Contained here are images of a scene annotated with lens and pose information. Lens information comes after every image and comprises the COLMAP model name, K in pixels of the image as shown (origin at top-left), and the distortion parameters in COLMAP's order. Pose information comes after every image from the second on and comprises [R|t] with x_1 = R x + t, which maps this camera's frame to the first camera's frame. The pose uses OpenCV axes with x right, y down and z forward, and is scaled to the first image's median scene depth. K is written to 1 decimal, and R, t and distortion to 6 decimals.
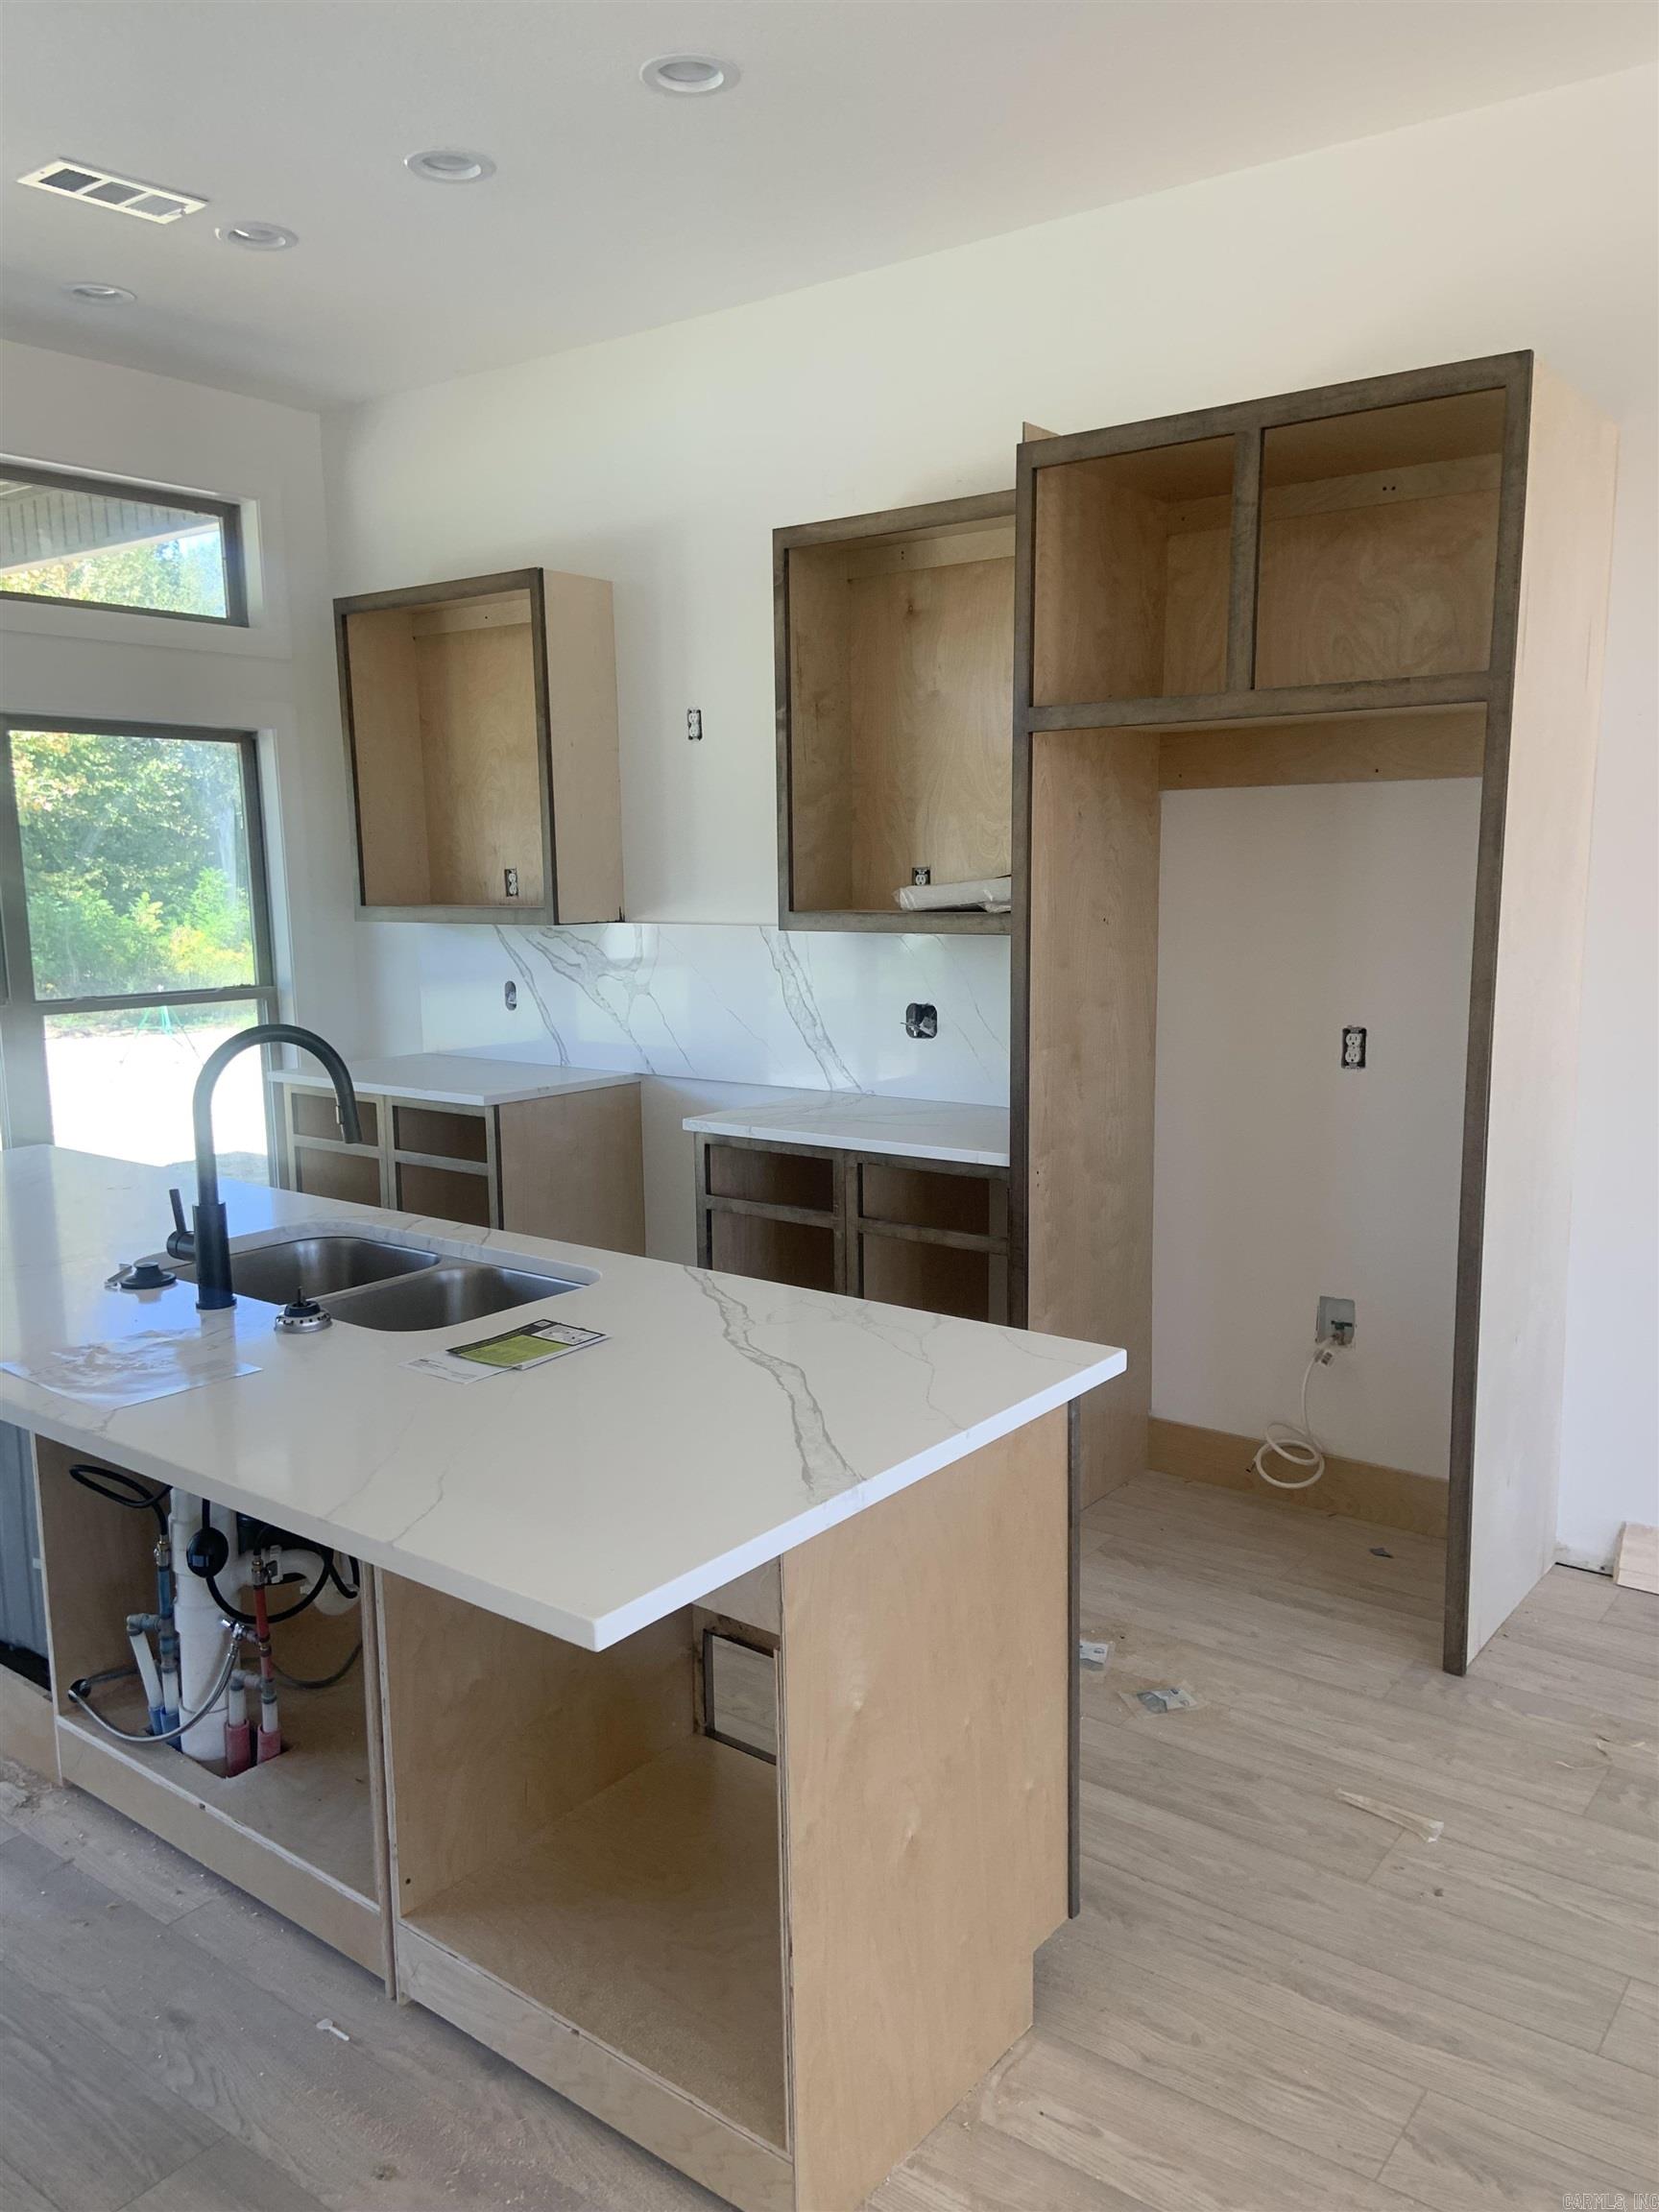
lens RADIAL K [[1638.3, 0, 824.5], [0, 1638.3, 1116.1], [0, 0, 1]] dist [-0.001376, -0.043194]
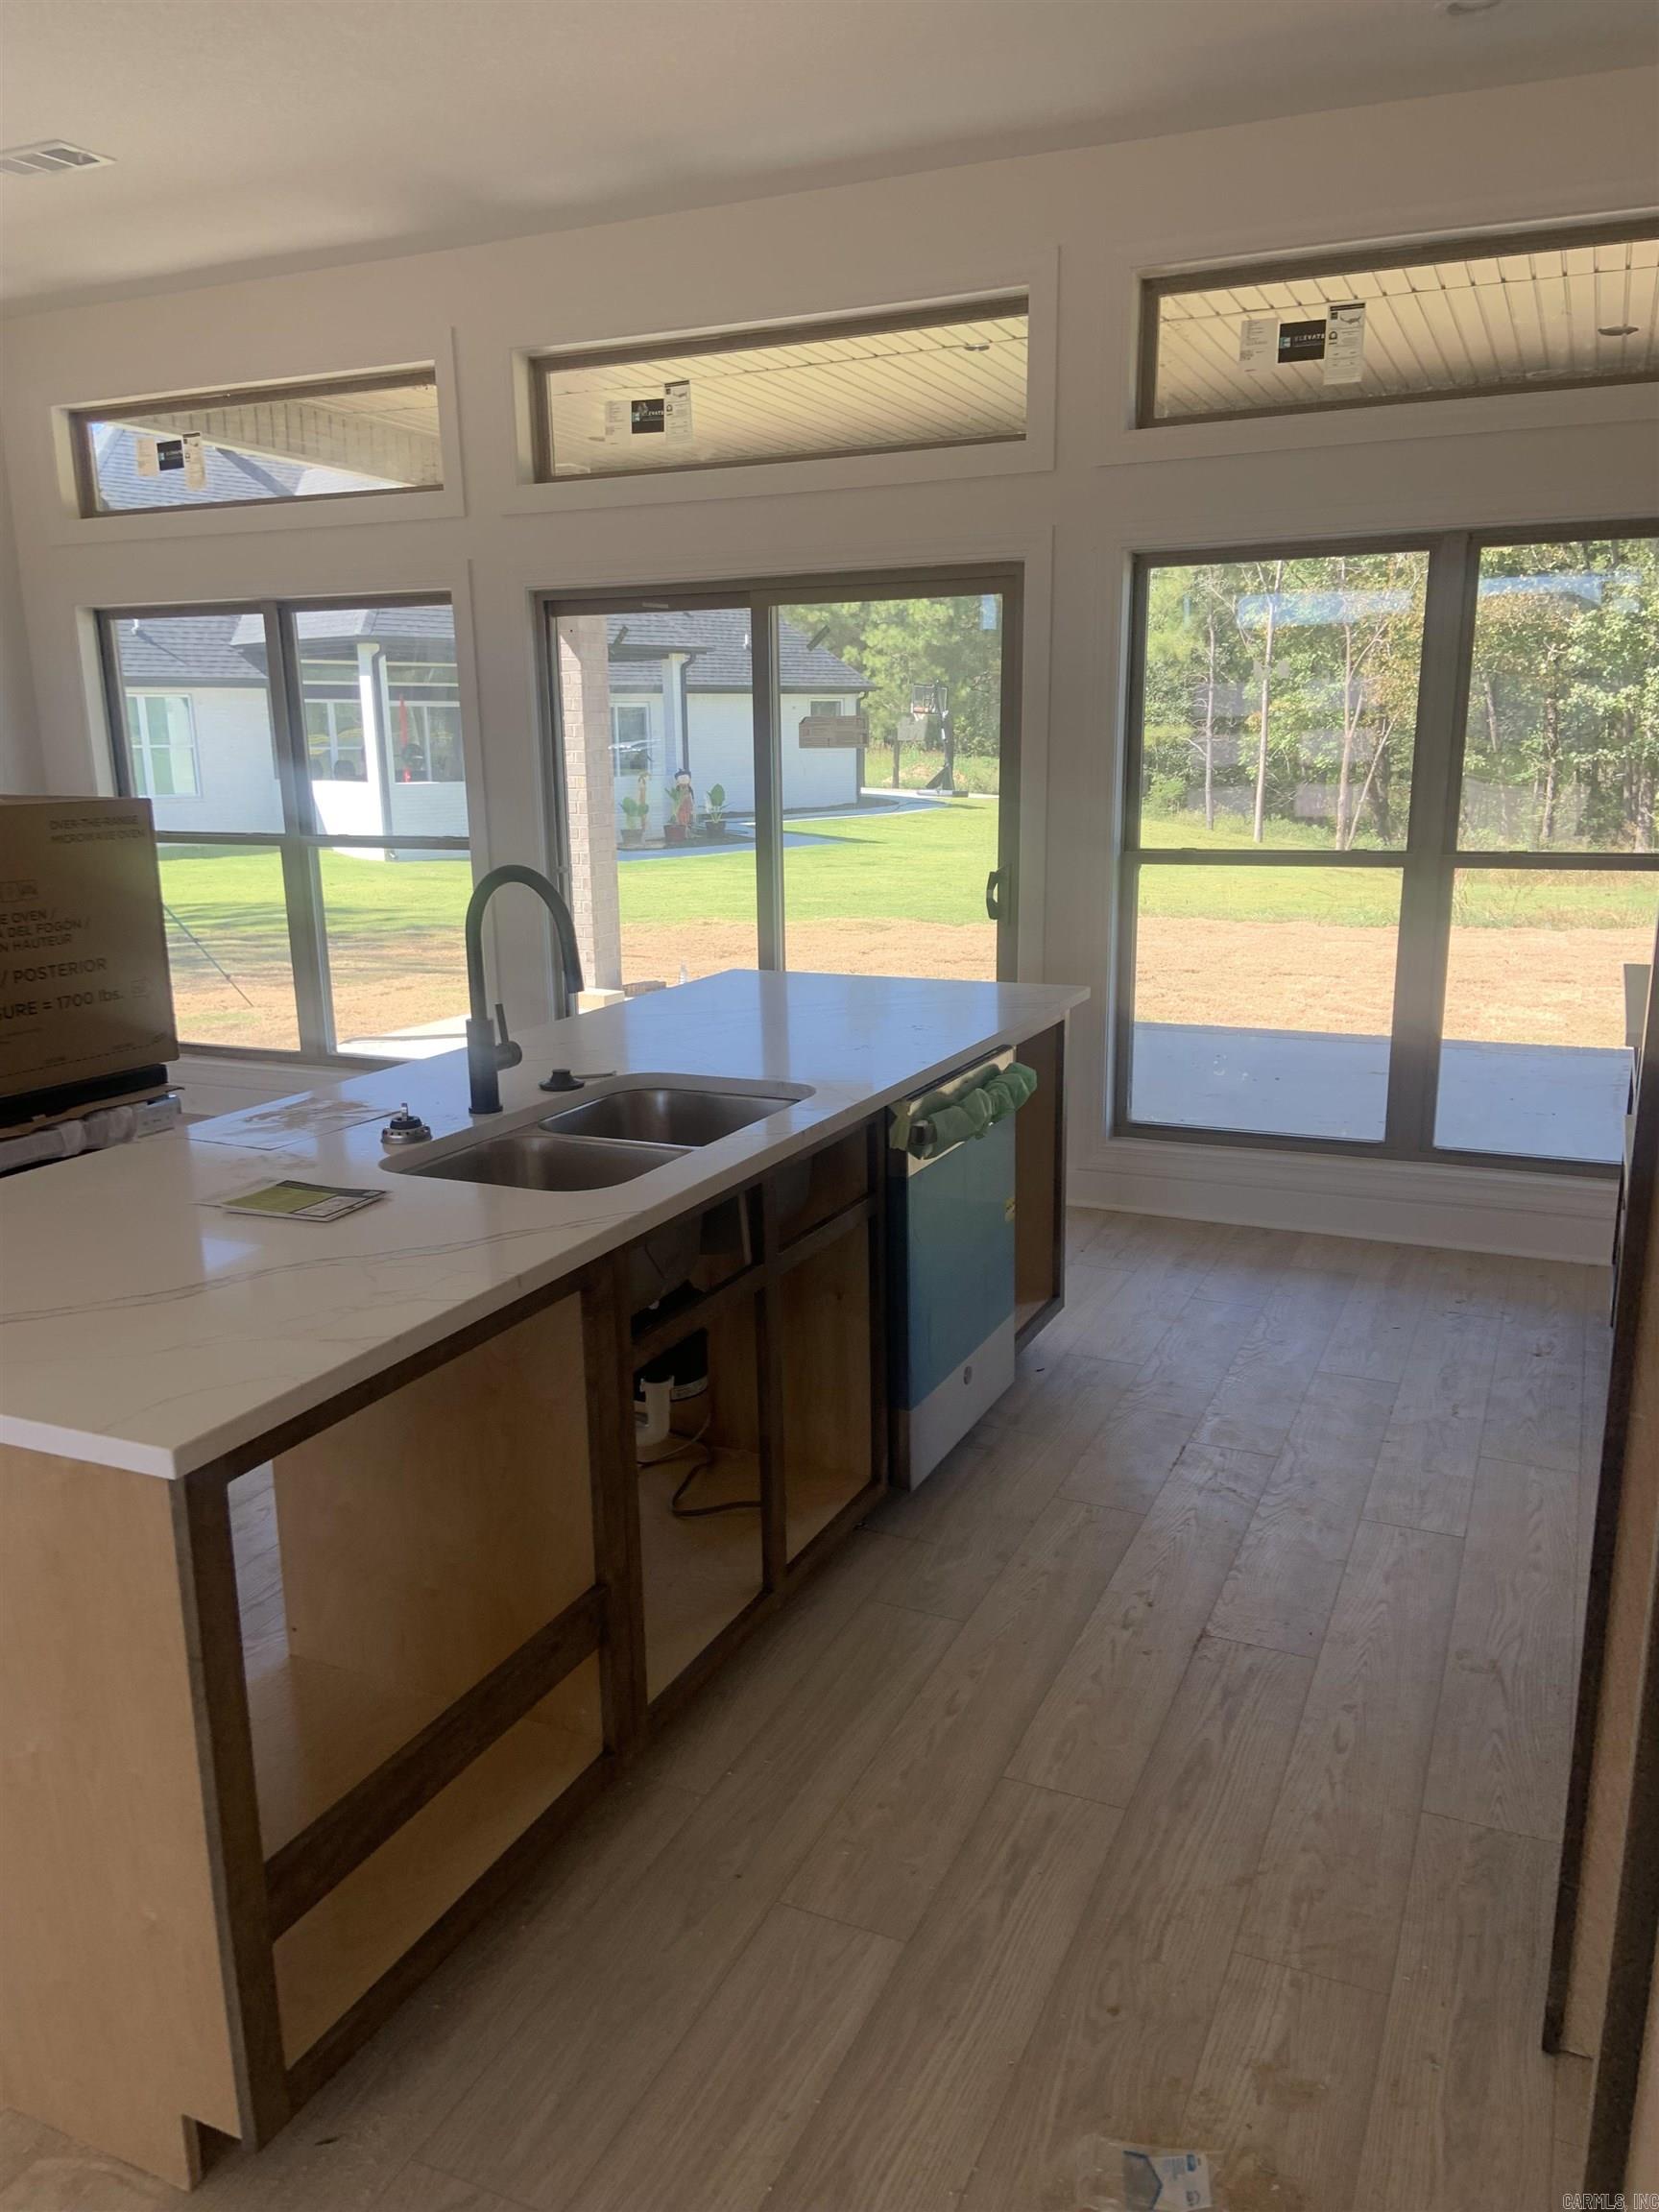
lens RADIAL K [[1638.3, 0, 824.5], [0, 1638.3, 1116.1], [0, 0, 1]] dist [-0.001376, -0.043194]
pose [[0.244133, 0.235868, -0.940620, 0.822270], [-0.135177, 0.968777, 0.207844, -0.160025], [0.960274, 0.076408, 0.268394, 1.038706]]
